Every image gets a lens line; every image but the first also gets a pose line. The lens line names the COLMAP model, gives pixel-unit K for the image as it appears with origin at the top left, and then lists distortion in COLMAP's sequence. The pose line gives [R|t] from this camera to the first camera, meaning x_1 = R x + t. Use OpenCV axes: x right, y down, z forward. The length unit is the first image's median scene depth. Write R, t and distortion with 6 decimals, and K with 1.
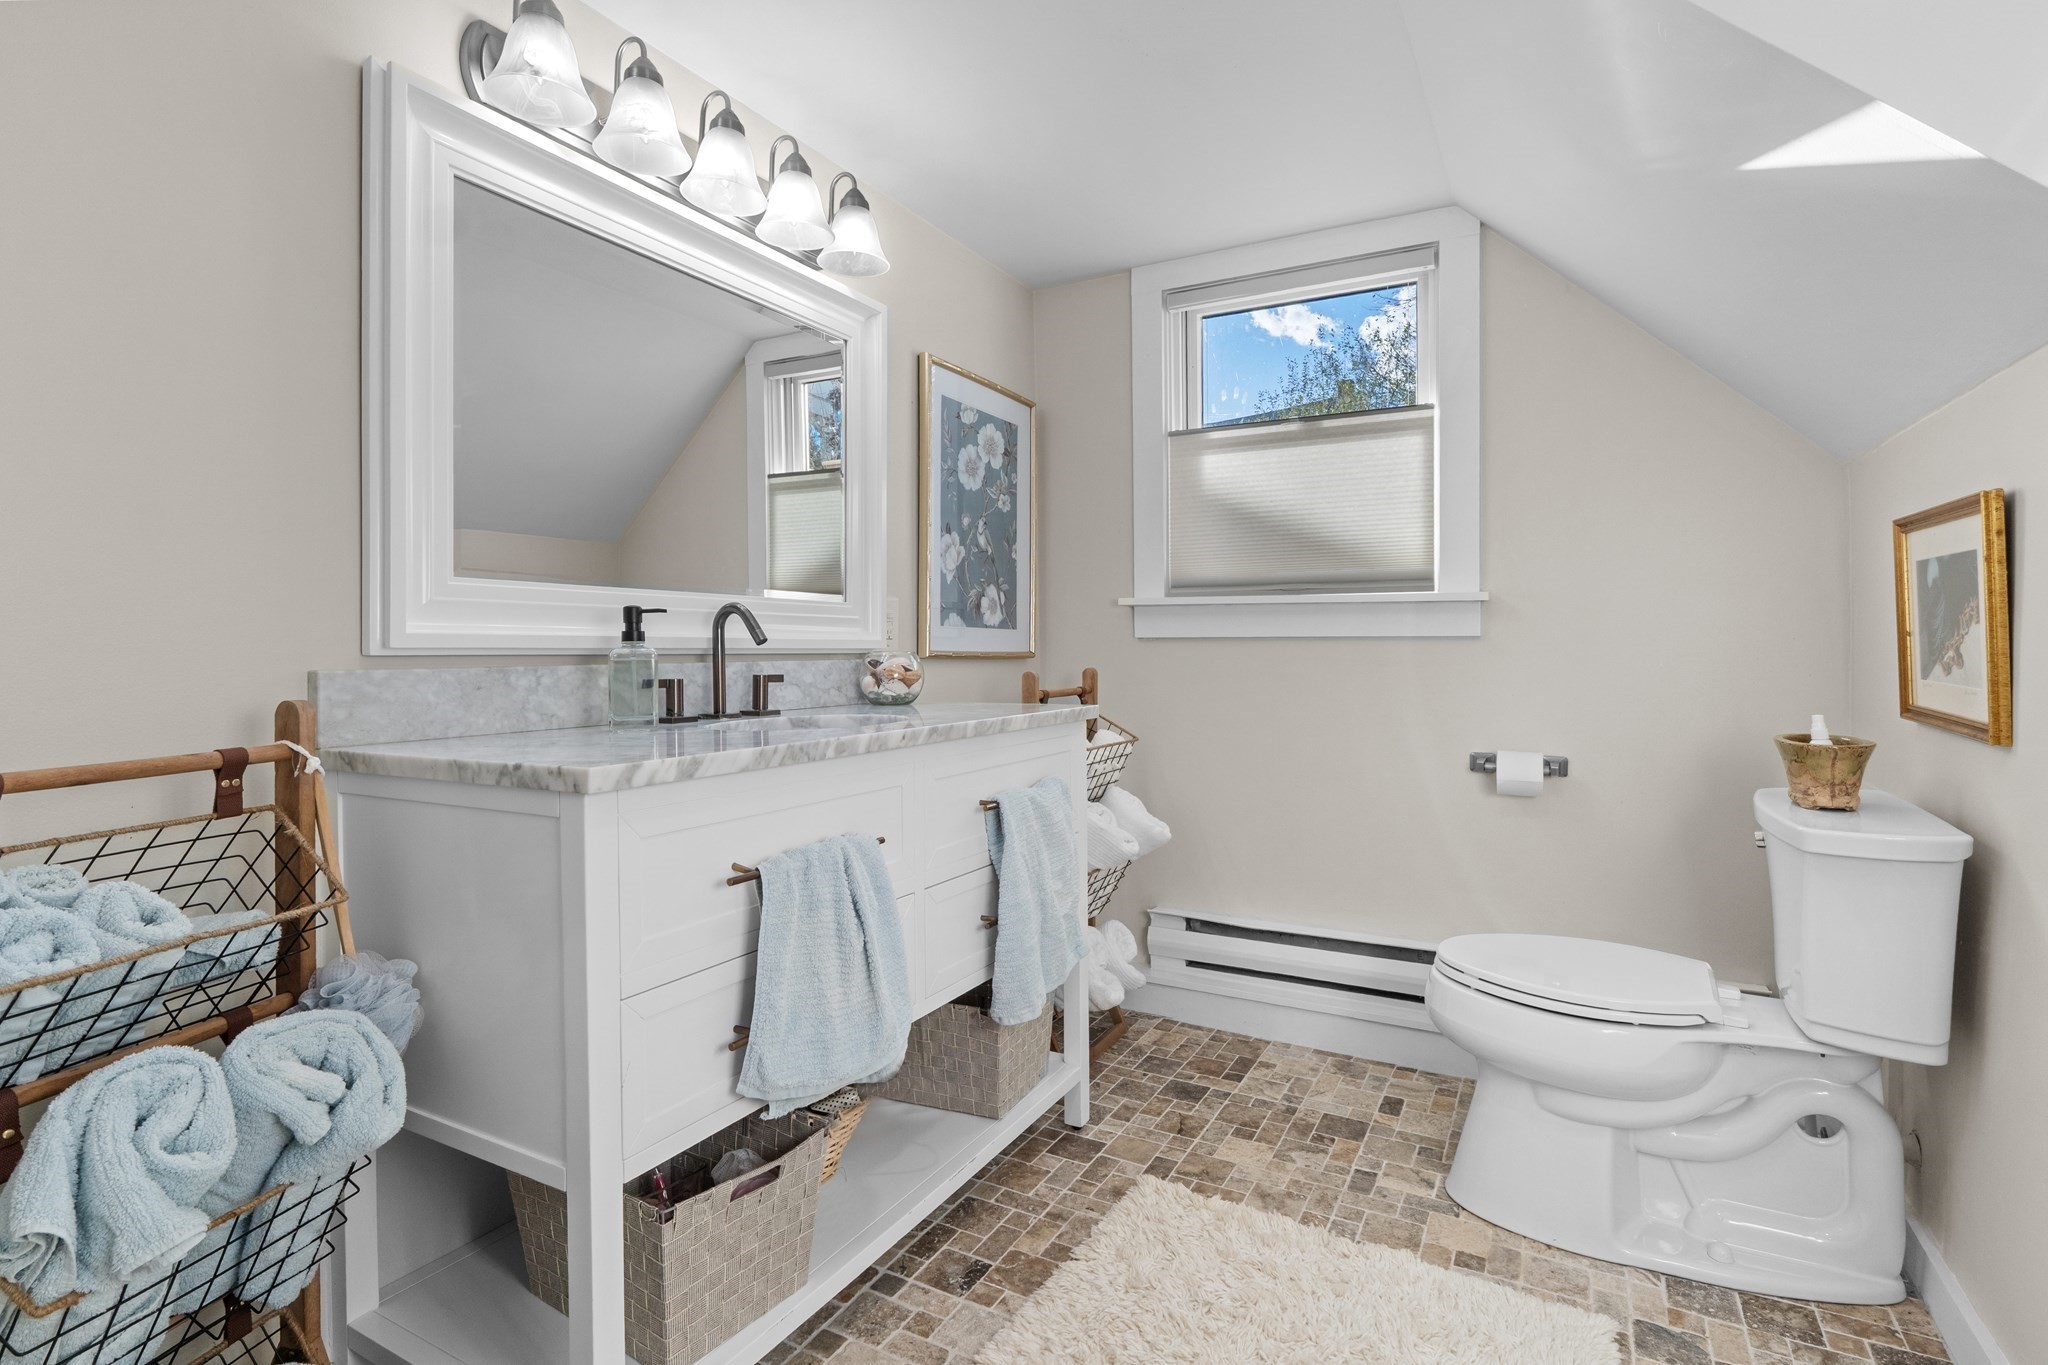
lens RADIAL K [[1007.3, 0, 1022.4], [0, 1007.3, 730.7], [0, 0, 1]] dist [-0.000863, 0.000181]
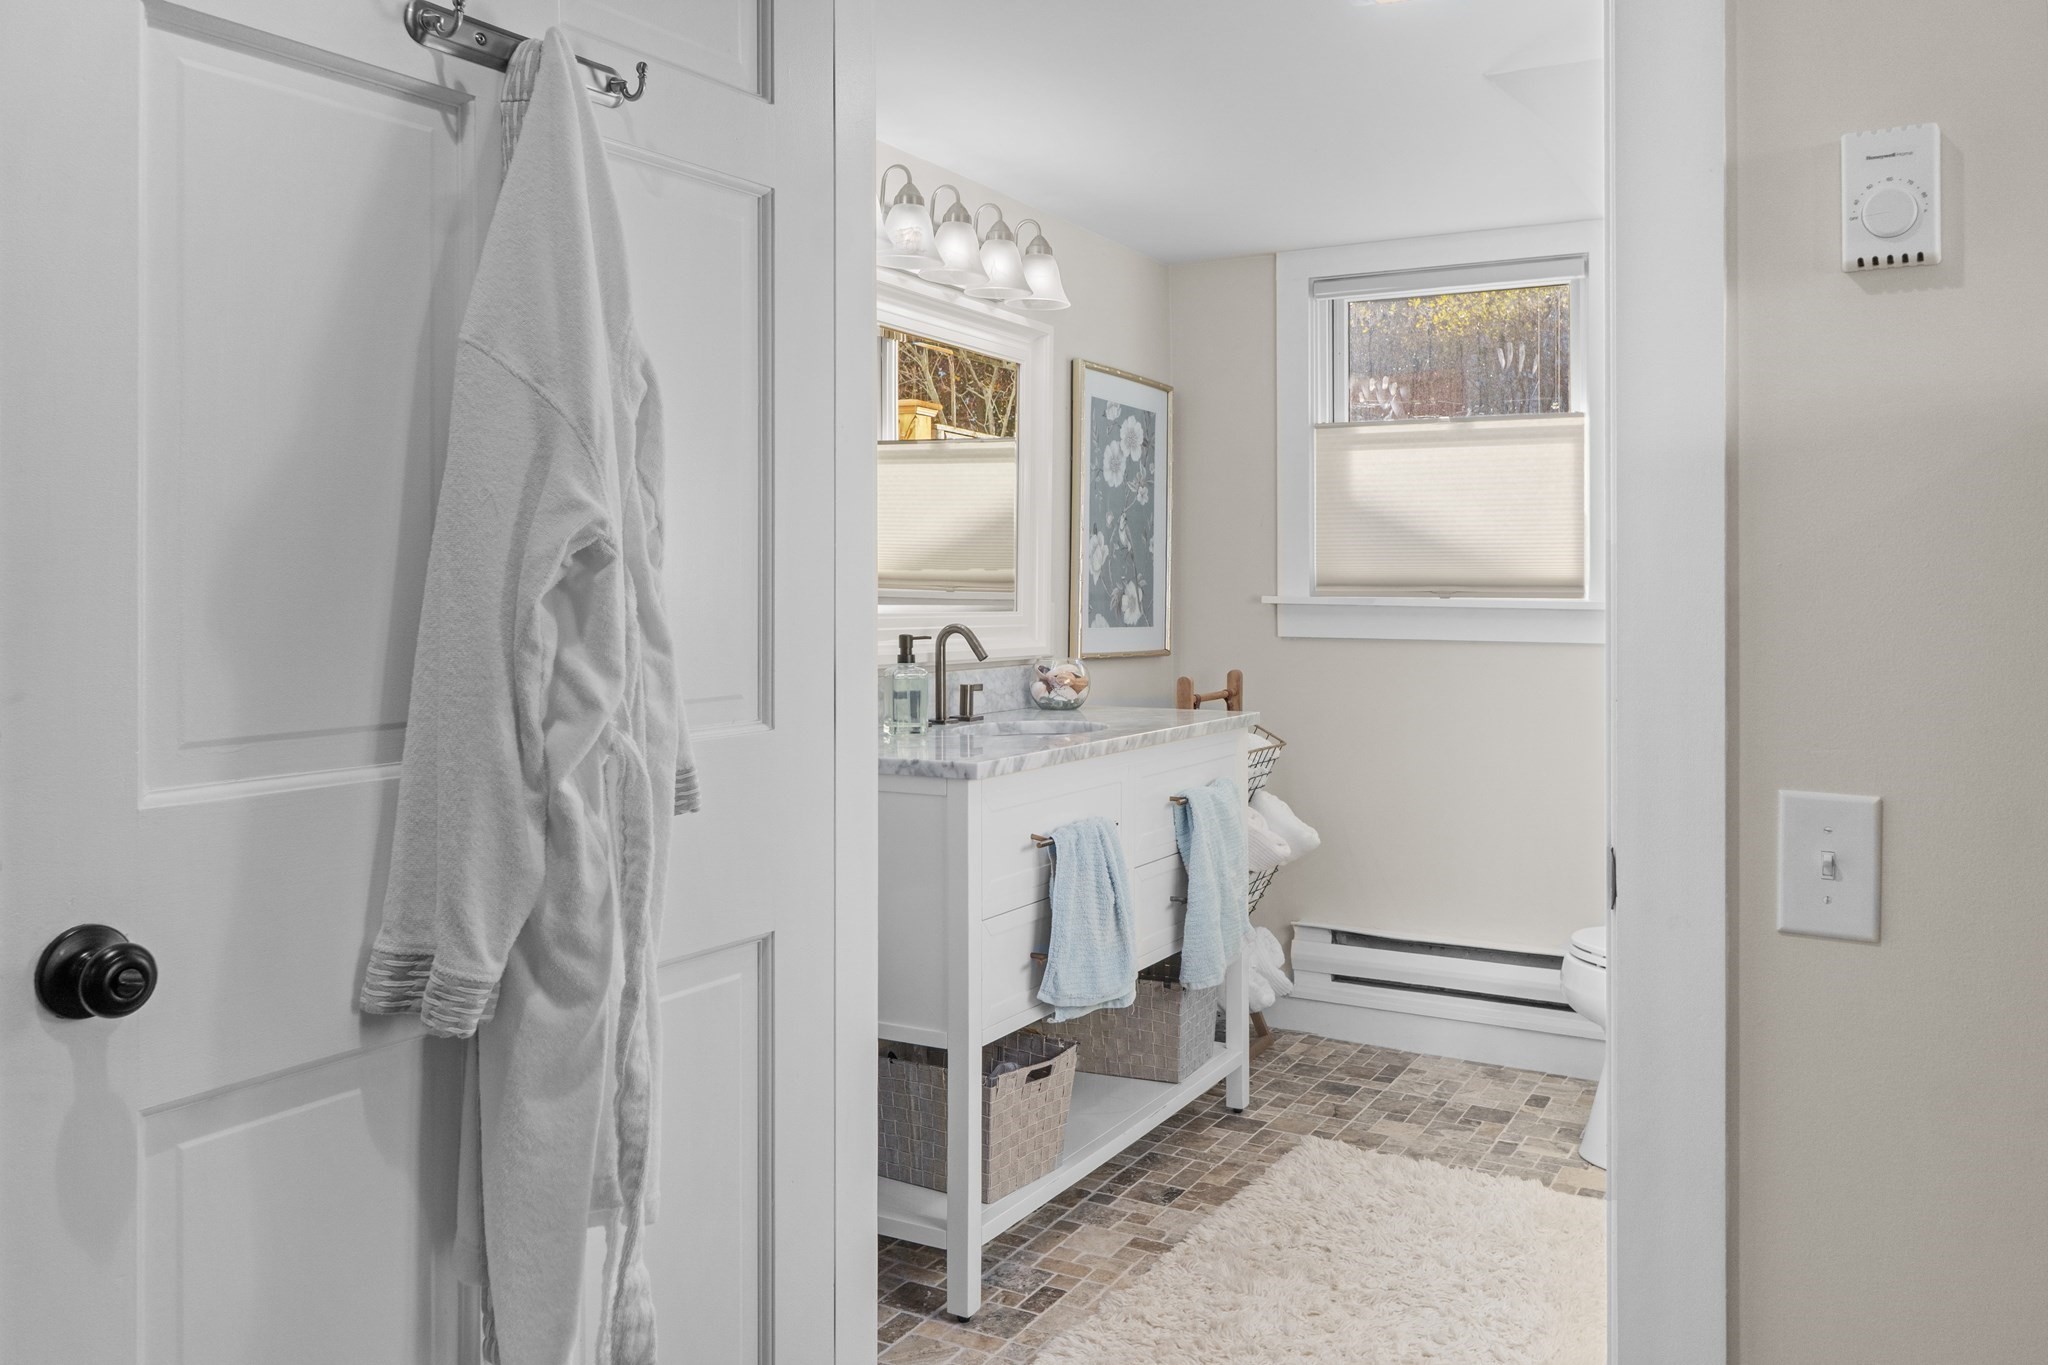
lens RADIAL K [[1595.1, 0, 1024.0], [0, 1595.1, 682.5], [0, 0, 1]] dist [0.005579, 0.001802]
pose [[0.999968, 0.008049, -0.000131, -0.169963], [-0.008050, 0.999631, -0.025940, -0.010461], [-0.000077, 0.025940, 0.999664, -0.673310]]
